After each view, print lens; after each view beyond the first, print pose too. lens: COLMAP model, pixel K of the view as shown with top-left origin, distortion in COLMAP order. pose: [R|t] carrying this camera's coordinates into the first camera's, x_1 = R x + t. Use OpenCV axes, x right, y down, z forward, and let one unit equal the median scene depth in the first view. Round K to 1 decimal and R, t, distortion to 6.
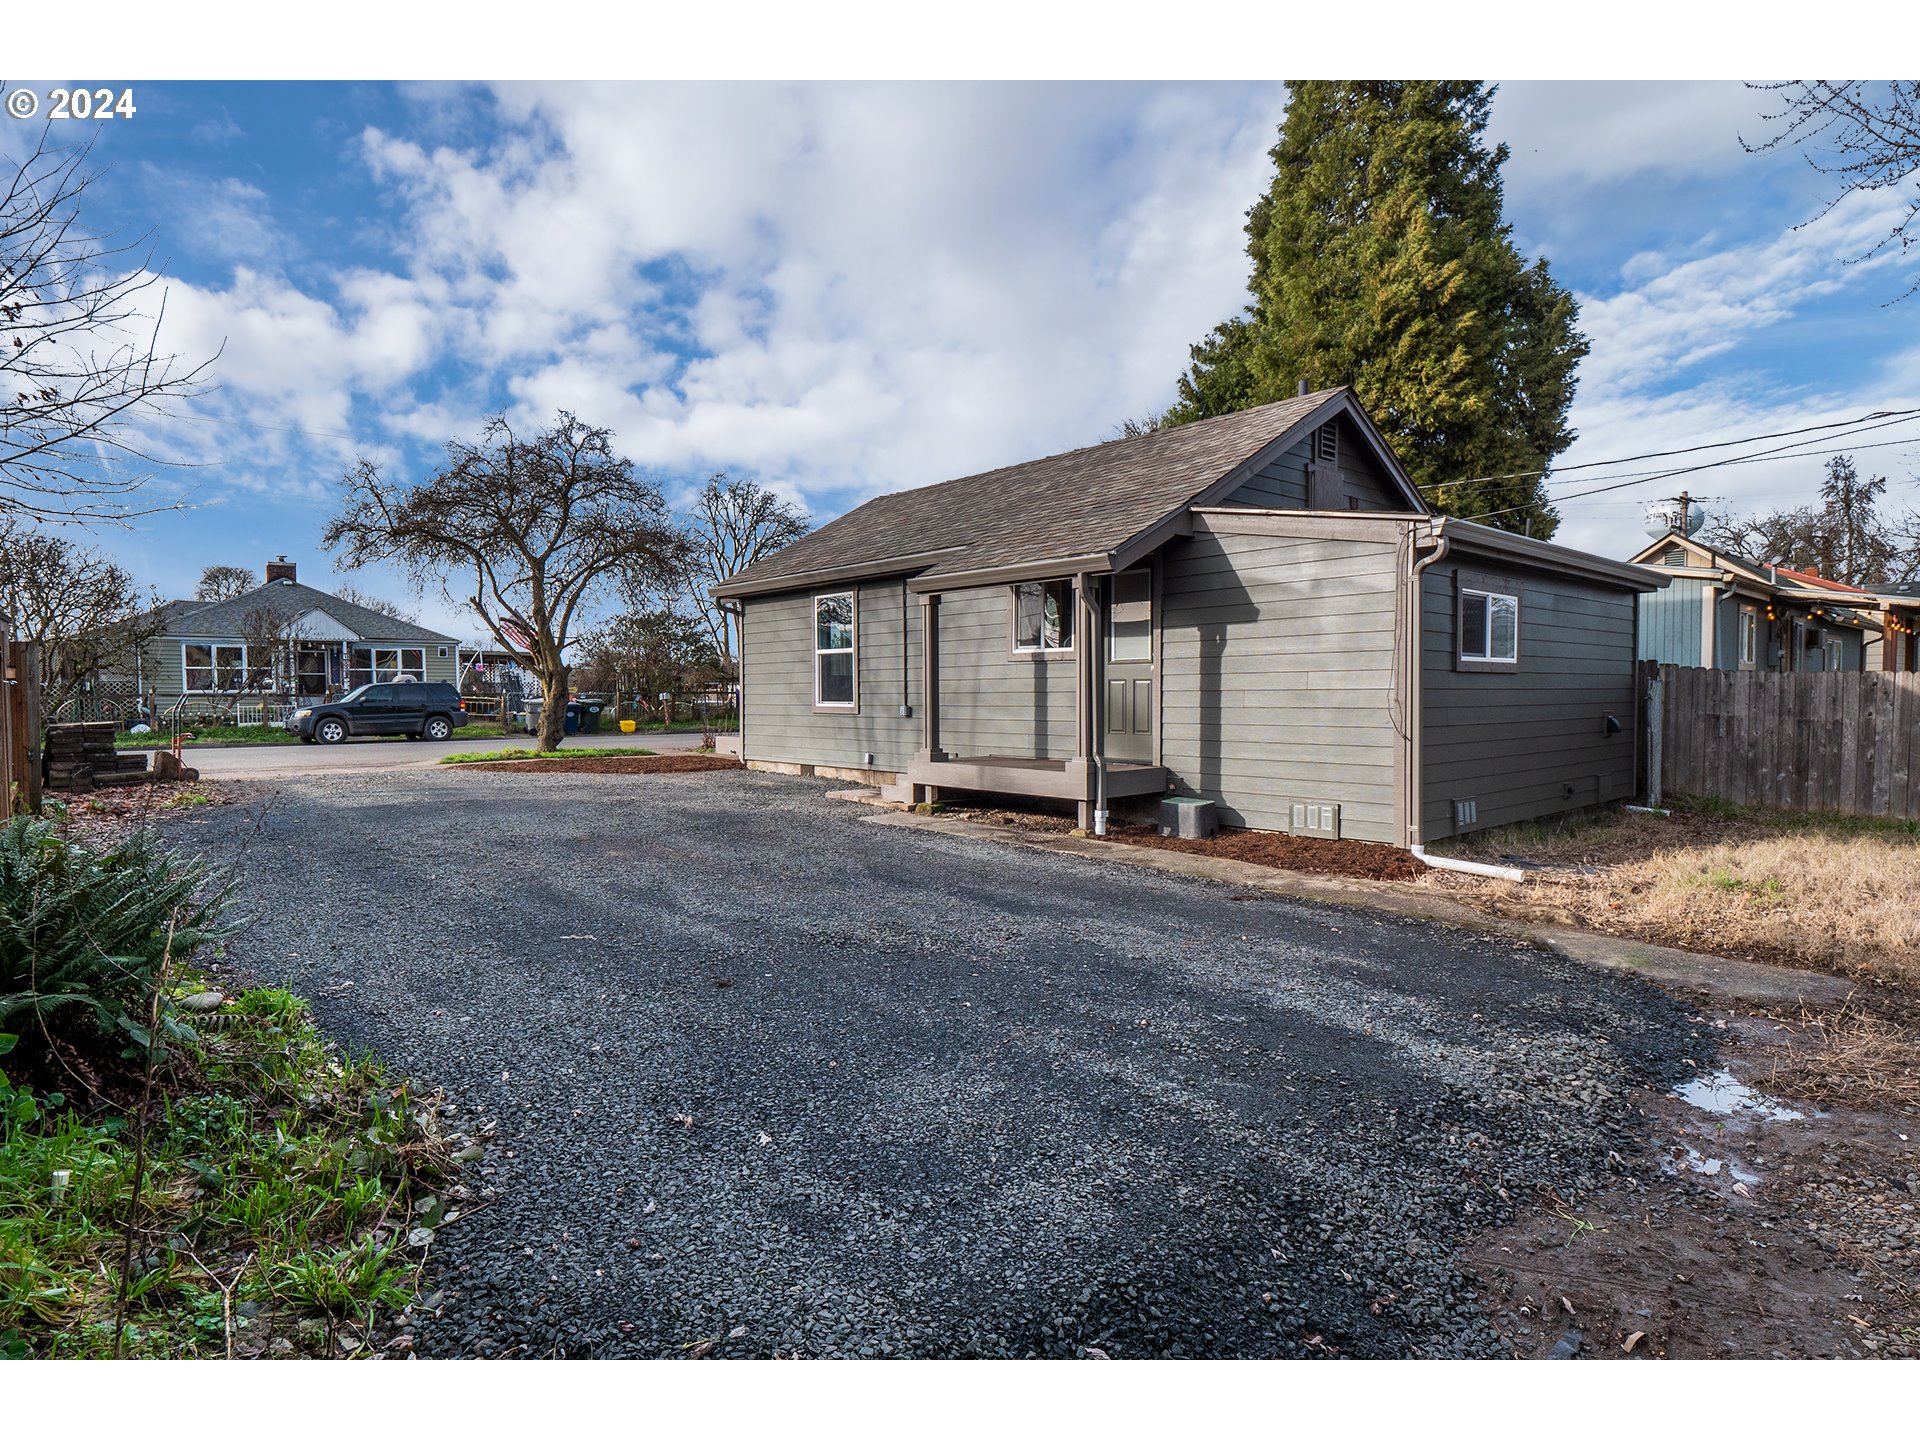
lens RADIAL K [[1027.9, 0, 960.0], [0, 1027.9, 720.0], [0, 0, 1]] dist [-0.001955, -0.000484]
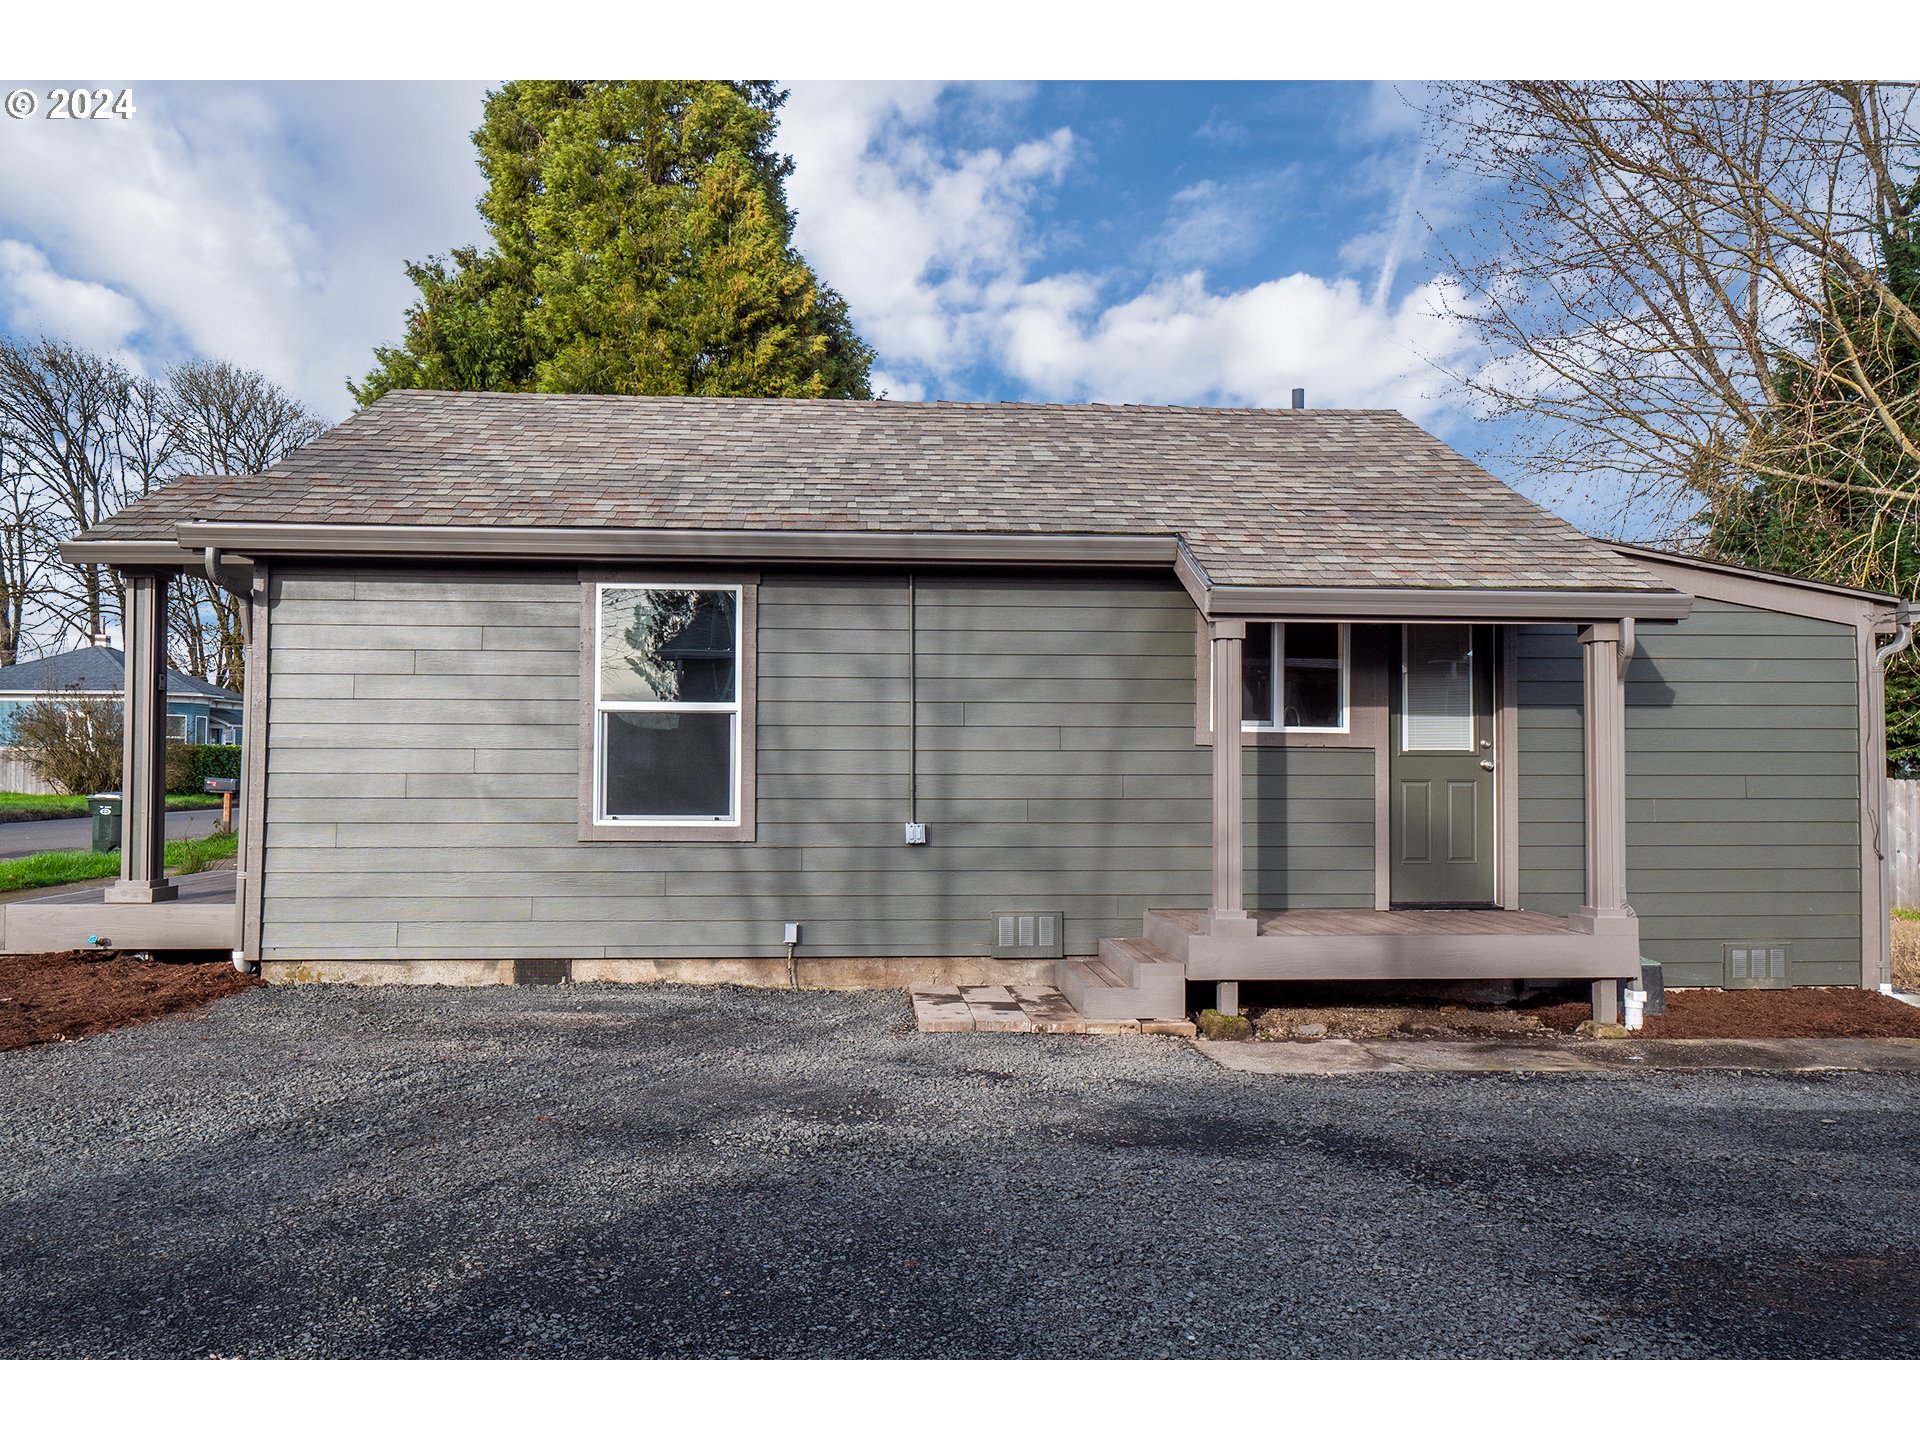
lens RADIAL K [[1257.8, 0, 960.0], [0, 1257.8, 720.0], [0, 0, 1]] dist [0.001489, 0.001017]
pose [[0.617293, 0.038050, 0.785812, -0.480551], [0.014308, 0.998122, -0.059570, -0.024938], [-0.786603, 0.048015, 0.615590, 0.541210]]
